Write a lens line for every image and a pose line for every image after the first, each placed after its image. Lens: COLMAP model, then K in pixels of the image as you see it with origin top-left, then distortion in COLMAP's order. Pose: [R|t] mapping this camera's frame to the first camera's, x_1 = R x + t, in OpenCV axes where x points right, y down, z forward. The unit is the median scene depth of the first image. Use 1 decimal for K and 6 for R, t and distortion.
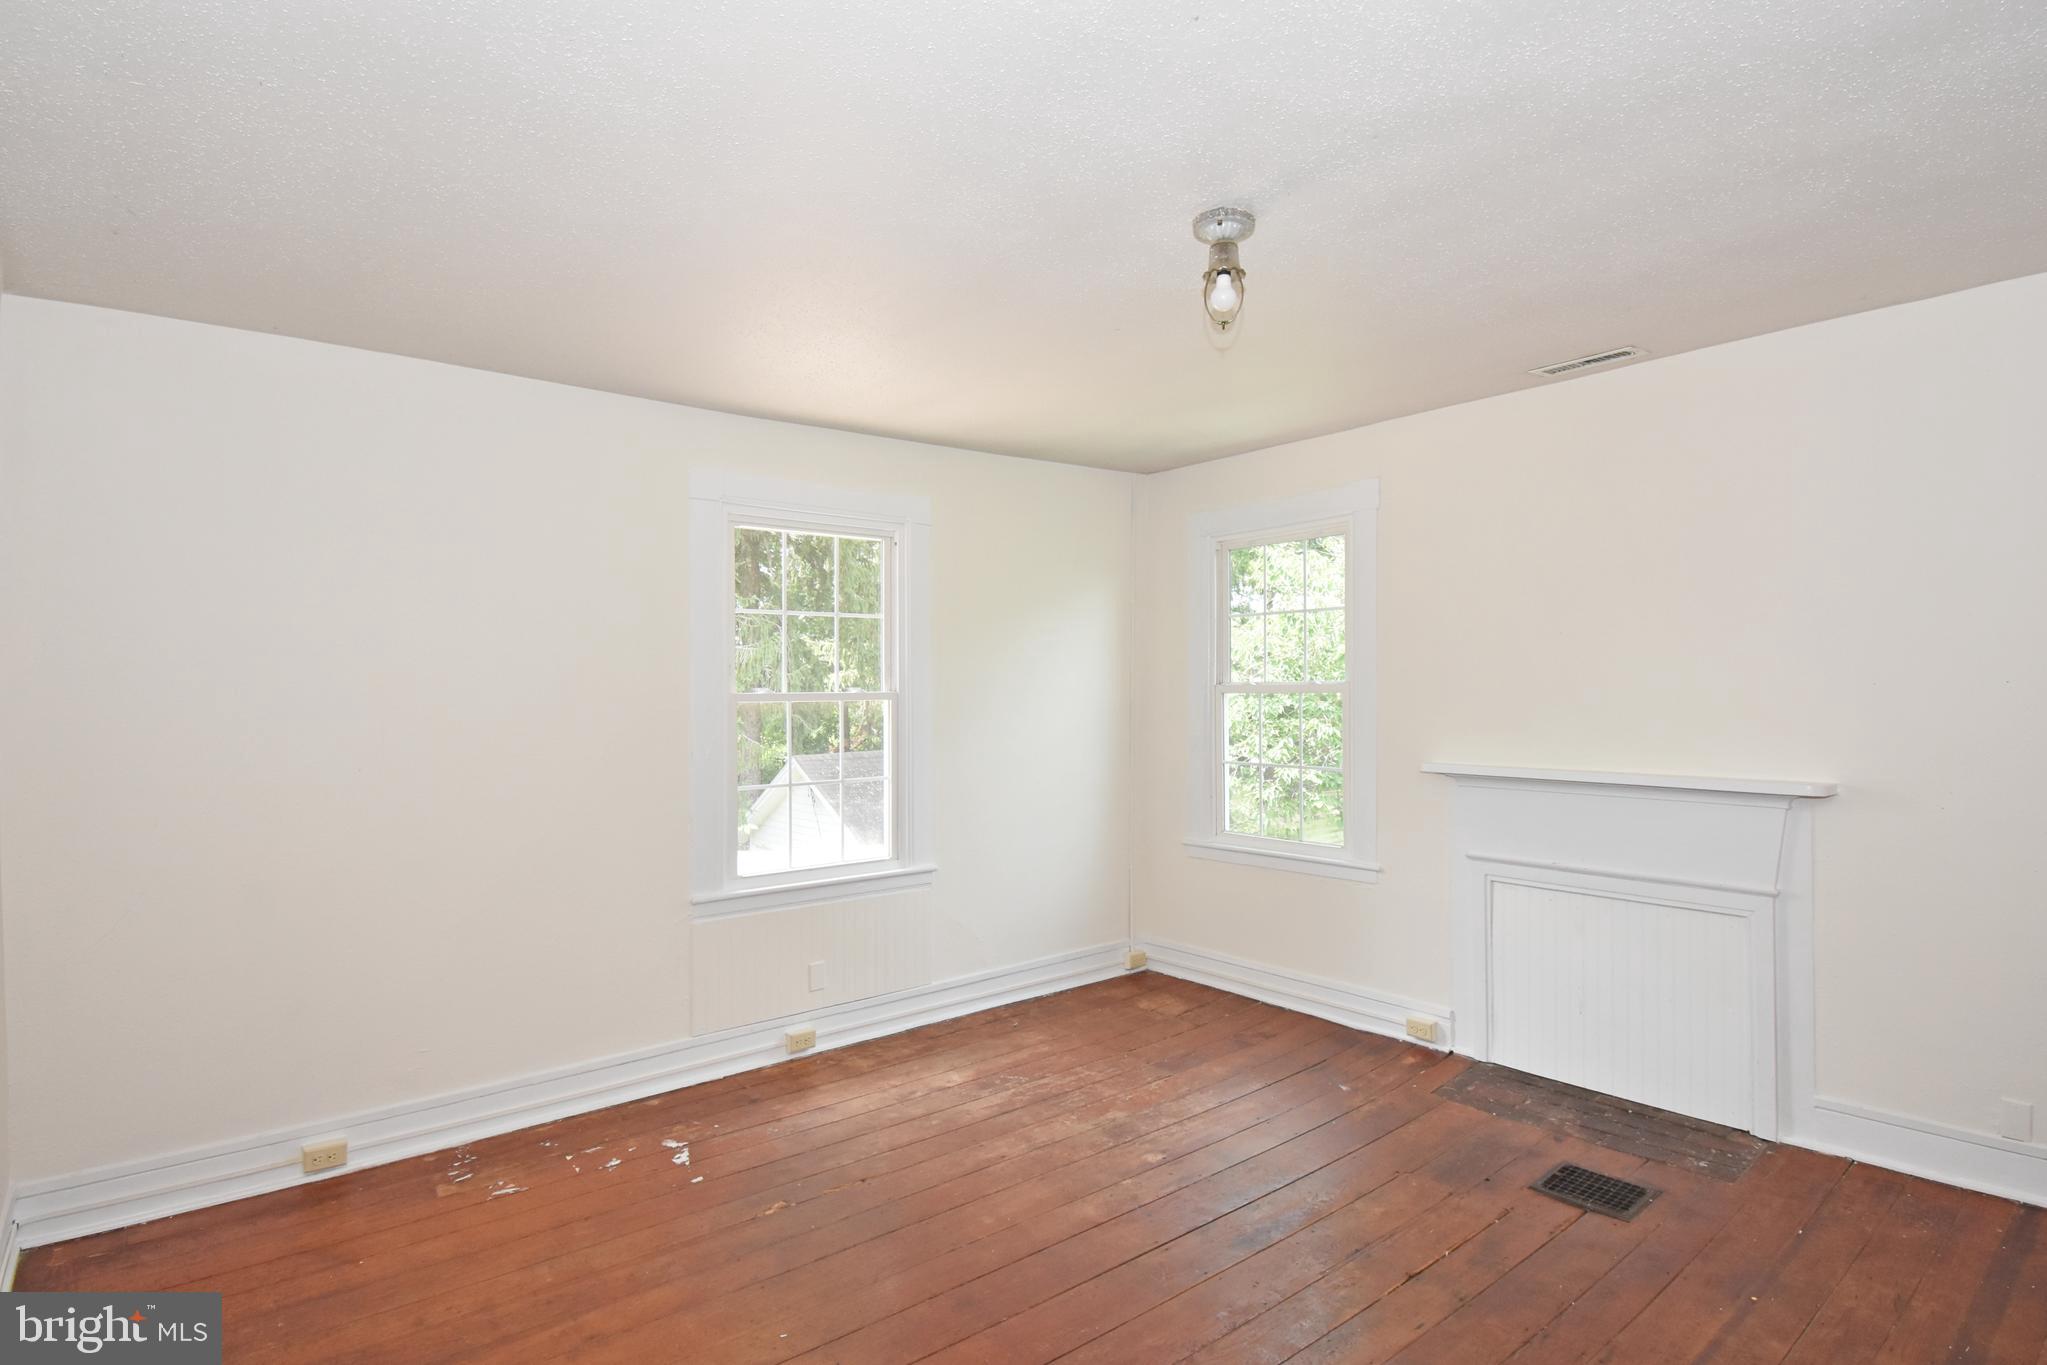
lens RADIAL K [[1029.9, 0, 1035.4], [0, 1029.9, 681.0], [0, 0, 1]] dist [0.015511, -0.025864]
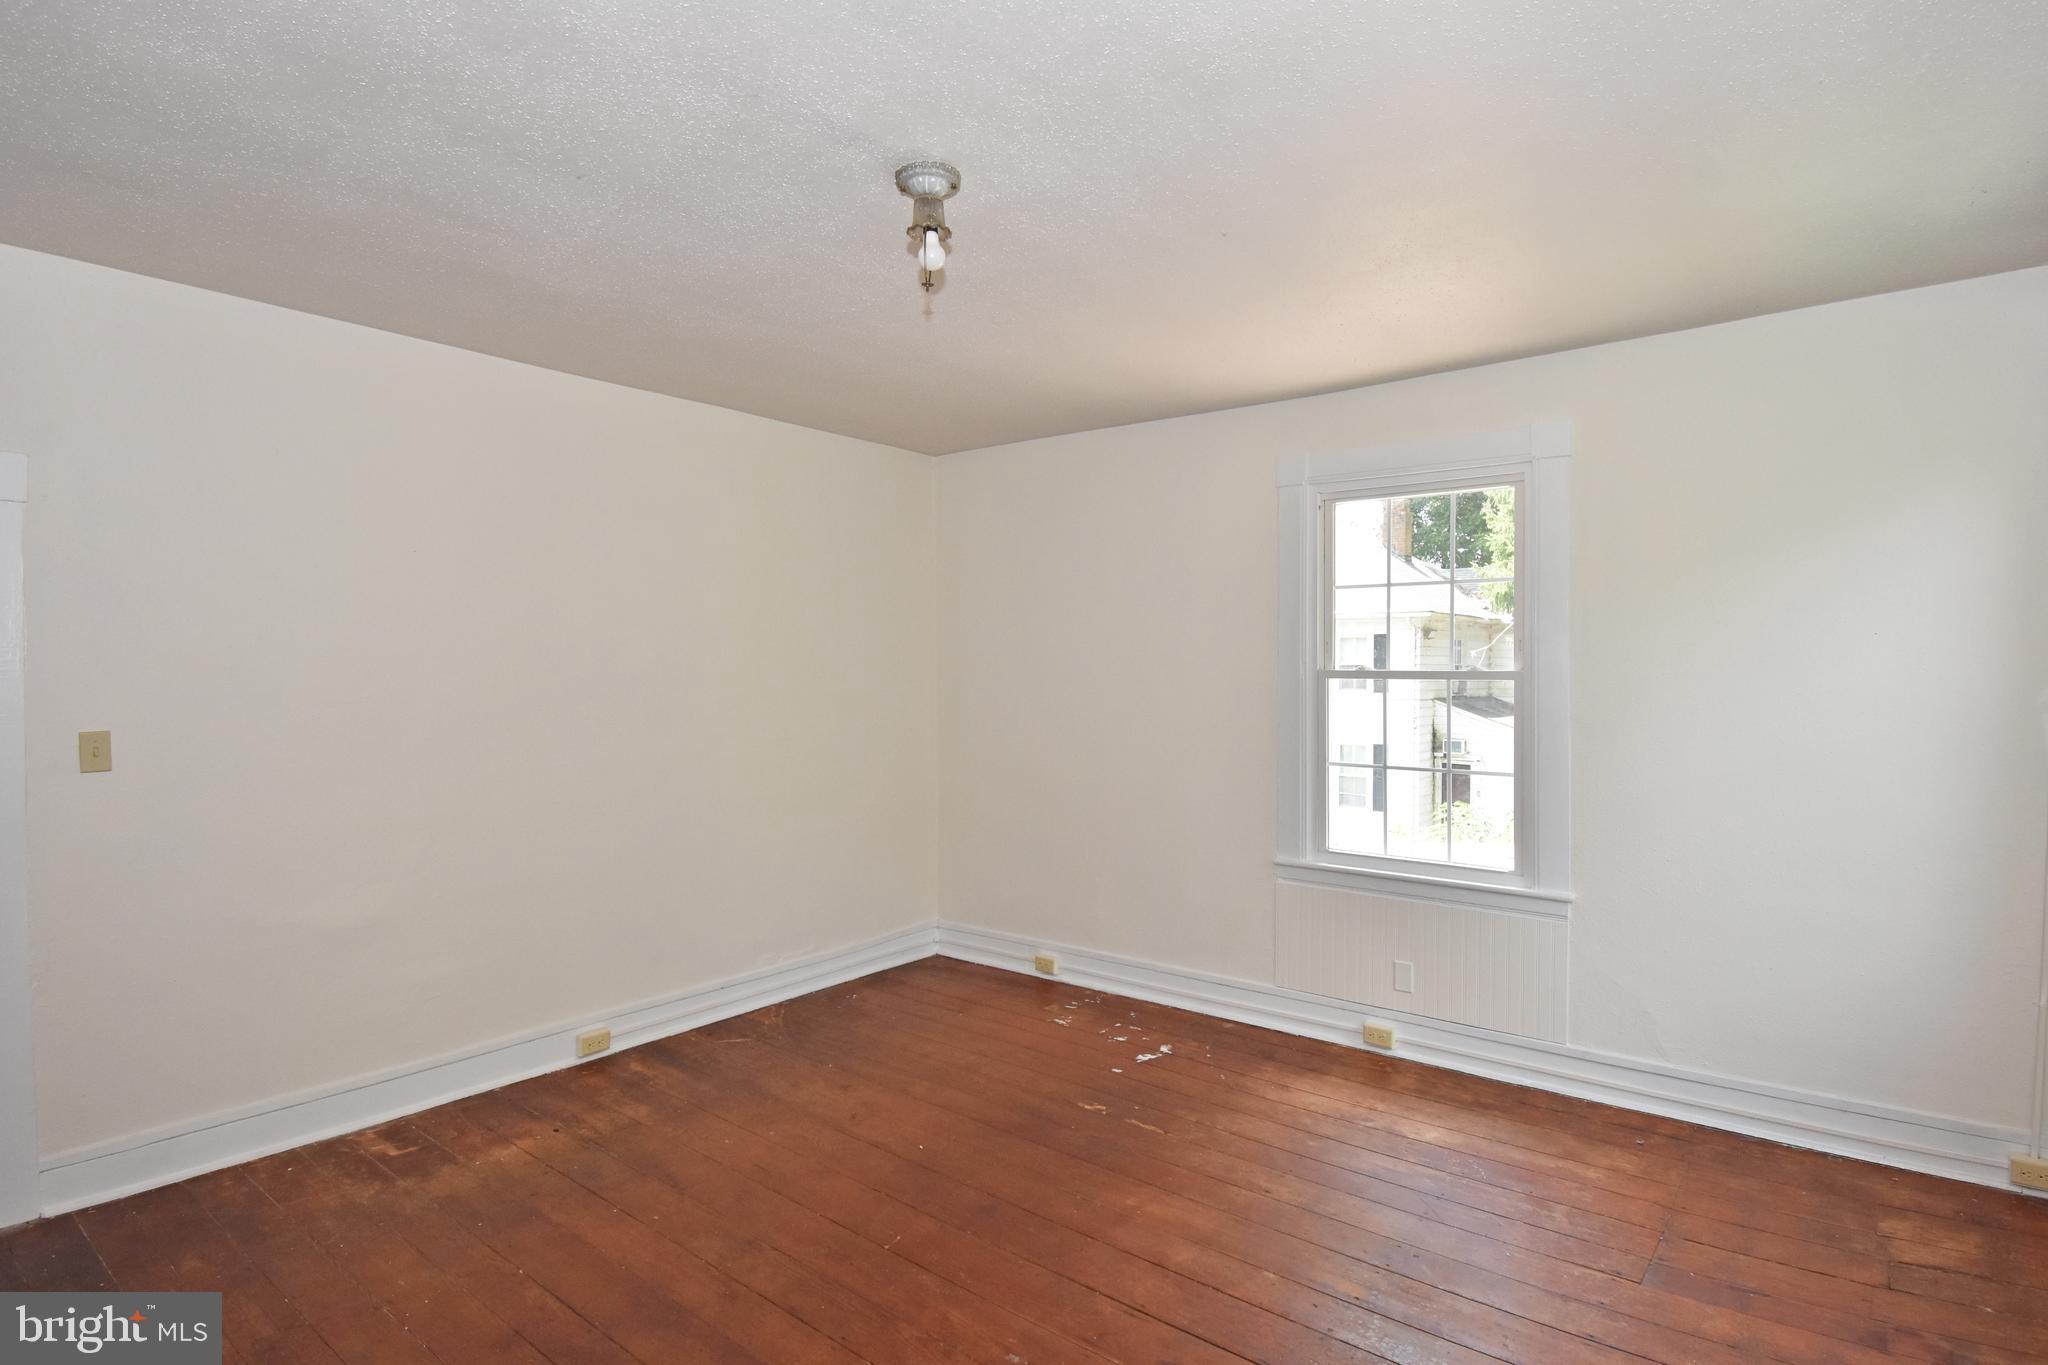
lens RADIAL K [[1030.4, 0, 1035.9], [0, 1030.4, 681.0], [0, 0, 1]] dist [0.015511, -0.025864]
pose [[0.237126, 0.023618, -0.971192, 0.758097], [0.004407, 0.999668, 0.025387, -0.005458], [0.971469, -0.010300, 0.236944, 0.579362]]
